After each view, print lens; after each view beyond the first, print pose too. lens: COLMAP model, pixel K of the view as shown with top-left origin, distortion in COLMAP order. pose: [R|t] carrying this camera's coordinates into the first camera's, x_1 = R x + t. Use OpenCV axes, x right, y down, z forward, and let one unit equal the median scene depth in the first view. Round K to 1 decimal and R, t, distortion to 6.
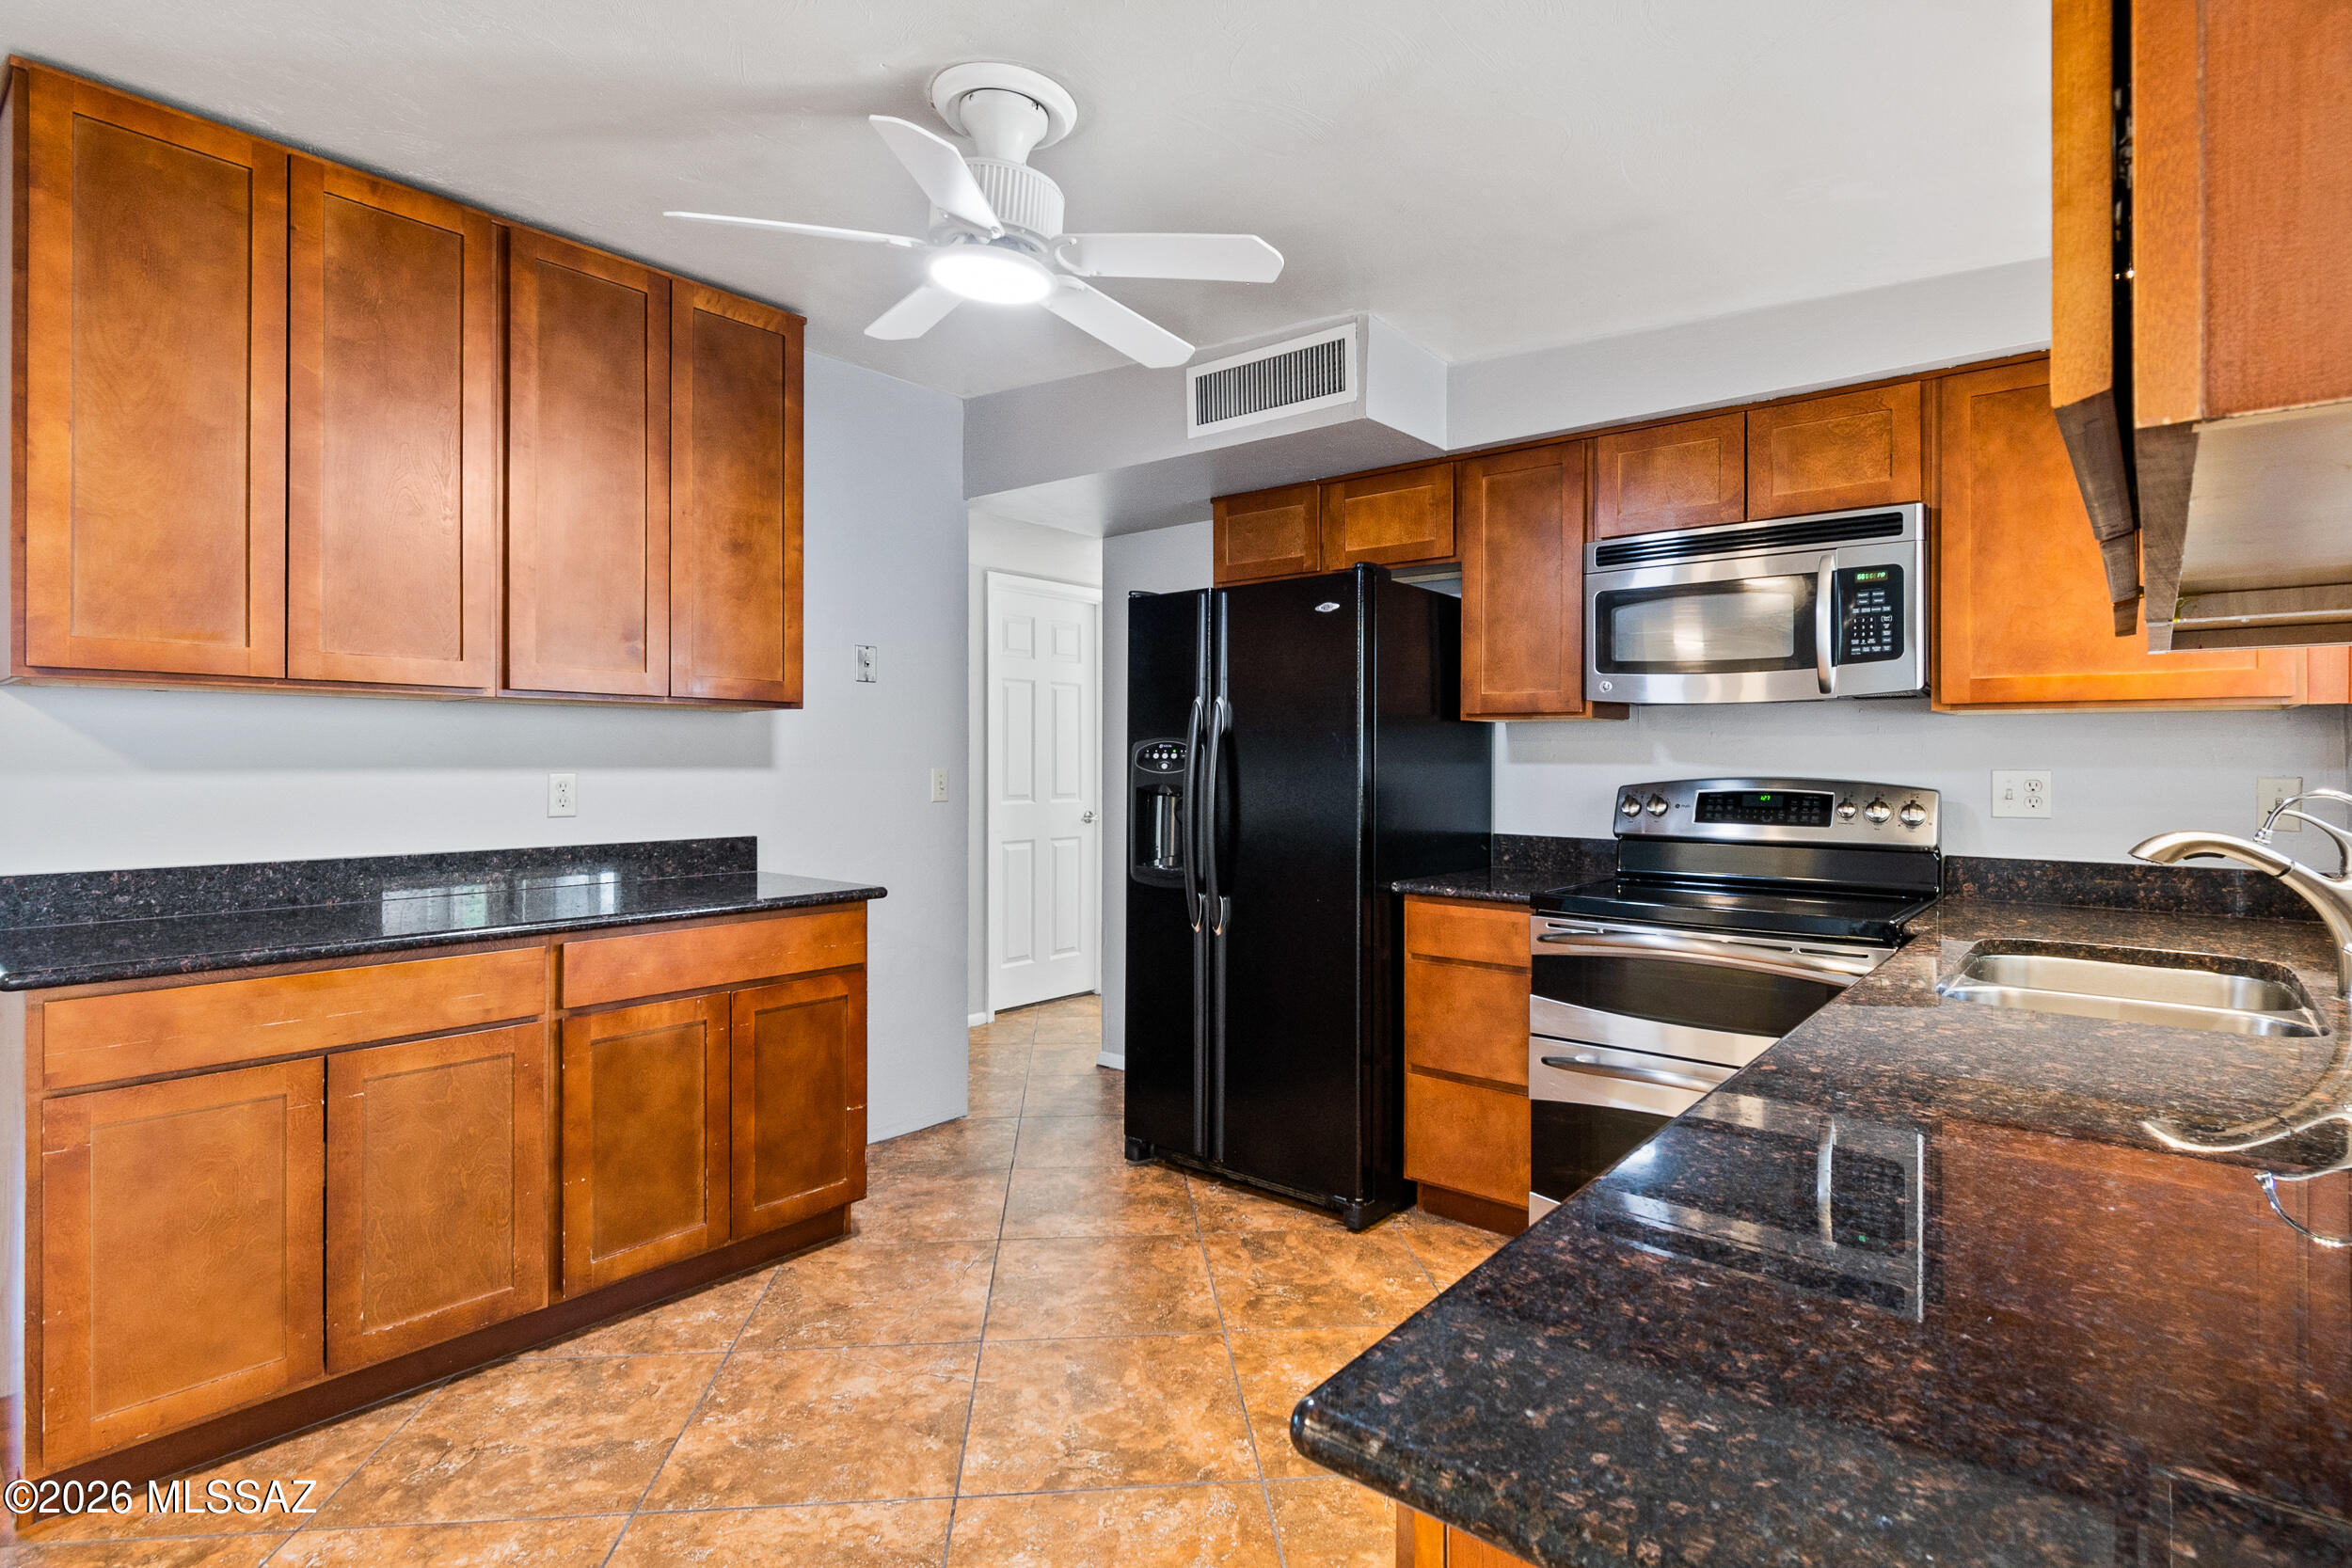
lens RADIAL K [[1161.9, 0, 1177.4], [0, 1161.9, 755.2], [0, 0, 1]] dist [0.001868, -0.001332]
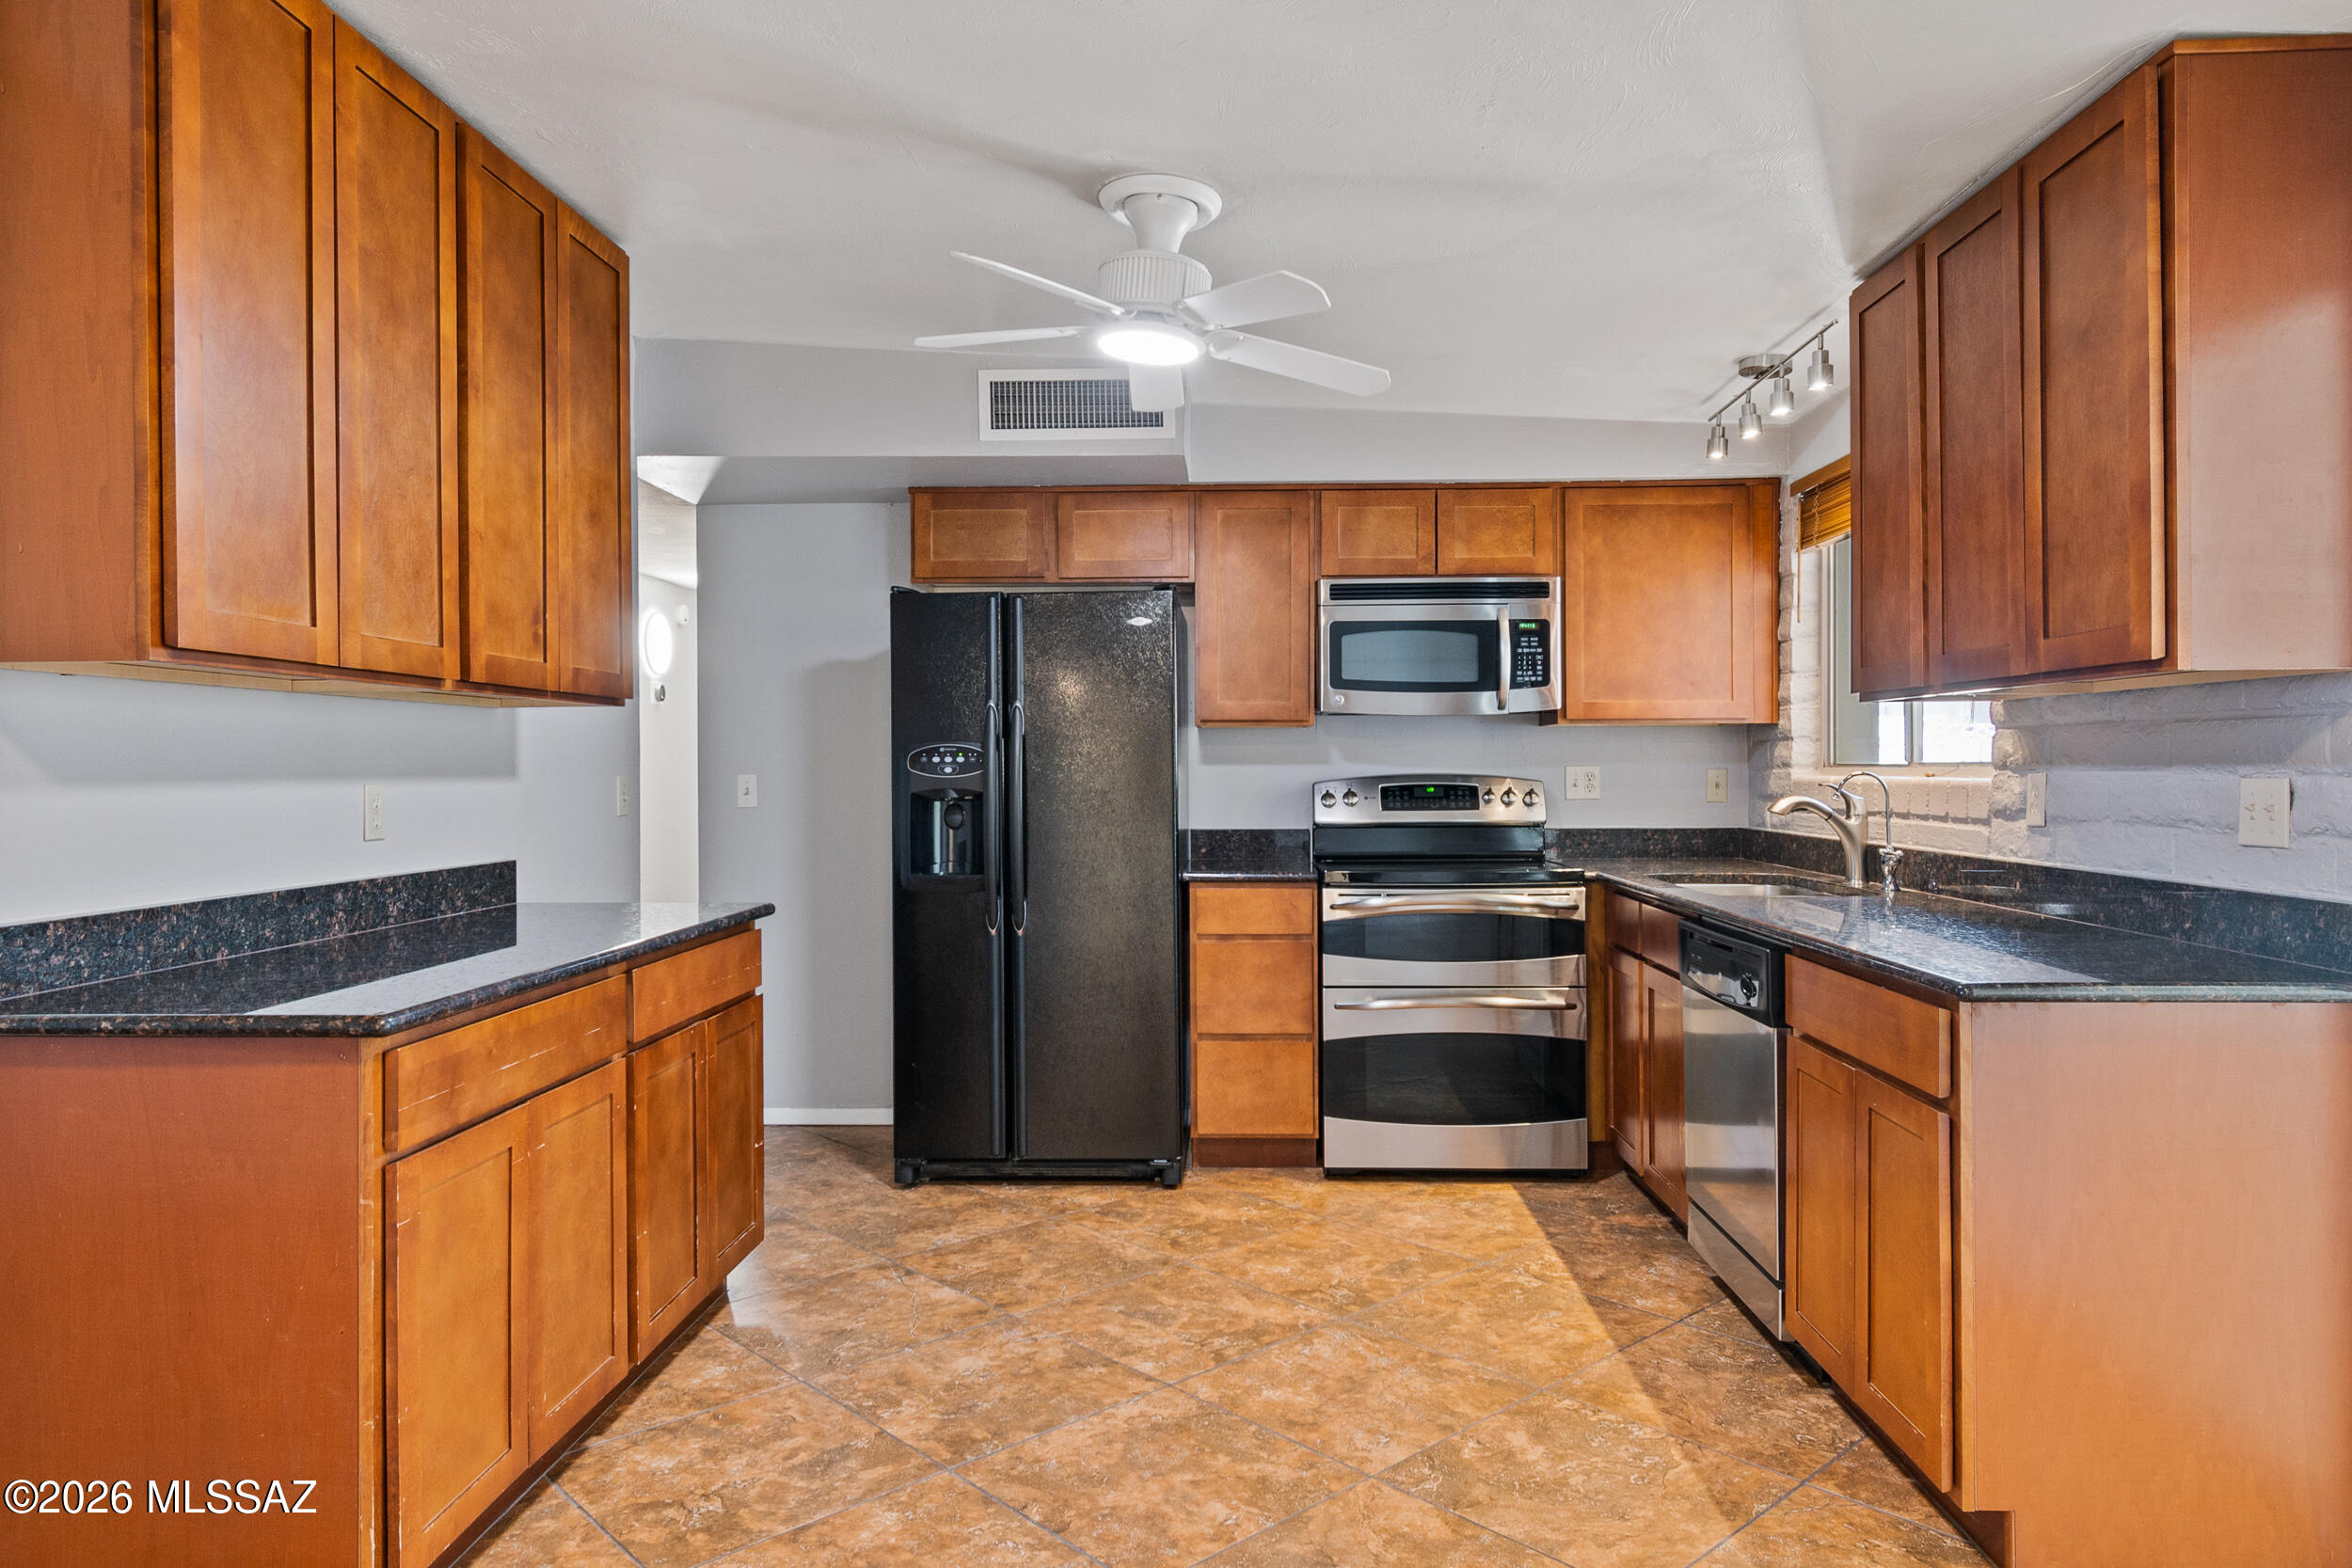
lens RADIAL K [[1495.0, 0, 1189.6], [0, 1495.0, 763.4], [0, 0, 1]] dist [0.002553, 0.001909]
pose [[0.792135, -0.006377, 0.610312, -0.781086], [0.005349, 0.999980, 0.003507, 0.000703], [-0.610322, 0.000486, 0.792153, -0.153864]]
